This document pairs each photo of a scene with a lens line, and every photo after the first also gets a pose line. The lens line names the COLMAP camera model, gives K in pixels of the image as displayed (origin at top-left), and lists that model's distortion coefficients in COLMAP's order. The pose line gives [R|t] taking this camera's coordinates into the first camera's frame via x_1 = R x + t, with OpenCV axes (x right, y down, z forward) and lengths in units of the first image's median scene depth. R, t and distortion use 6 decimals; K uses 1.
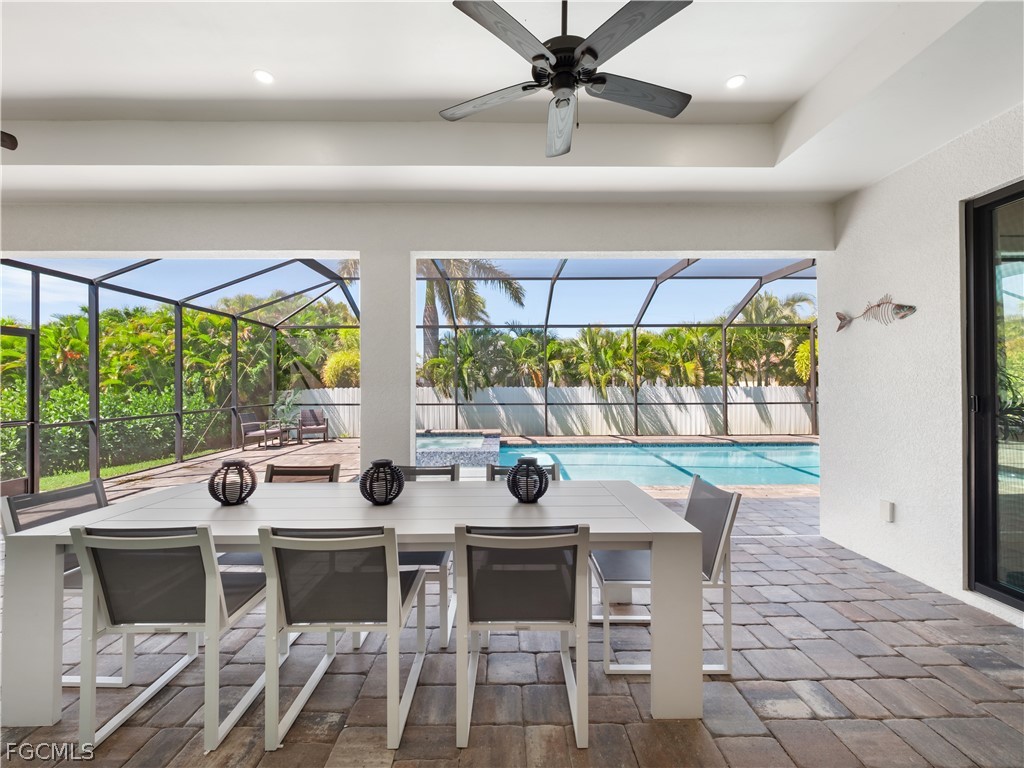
lens RADIAL K [[431.1, 0, 508.5], [0, 431.1, 382.2], [0, 0, 1]] dist [0.019286, -0.017586]
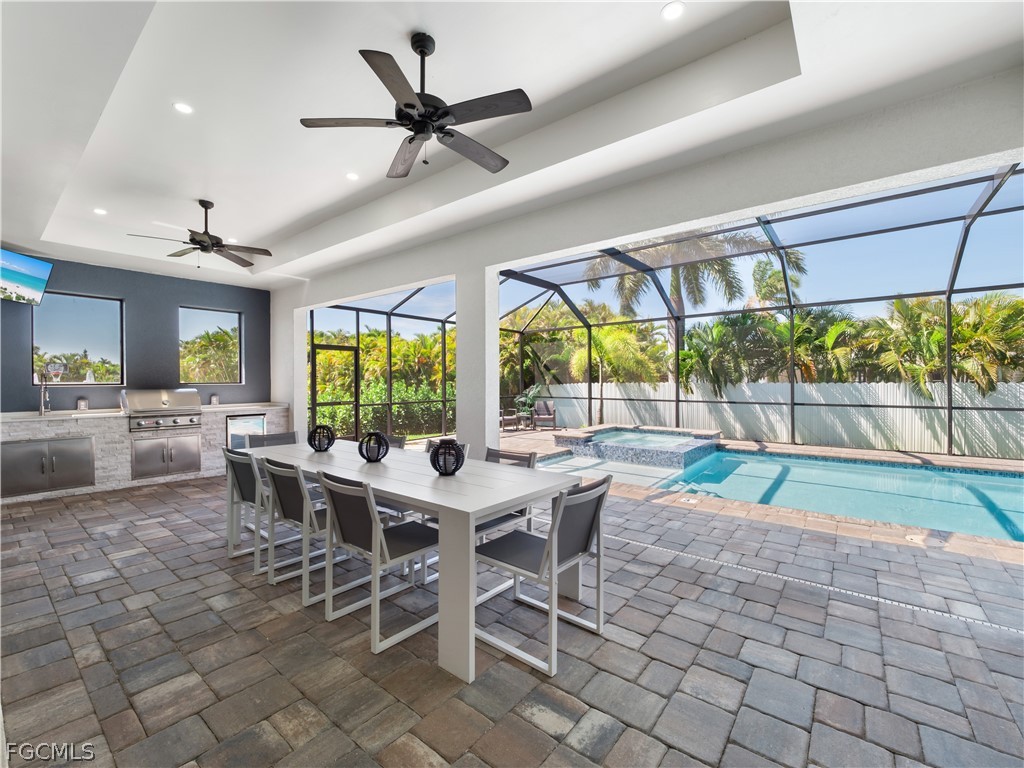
lens RADIAL K [[438.7, 0, 512.0], [0, 438.7, 384.0], [0, 0, 1]] dist [0.000207, -0.000447]
pose [[0.772959, 0.004549, -0.634439, 0.237738], [0.004071, 0.999918, 0.012129, 0.001962], [0.634442, -0.011958, 0.772878, 0.043434]]
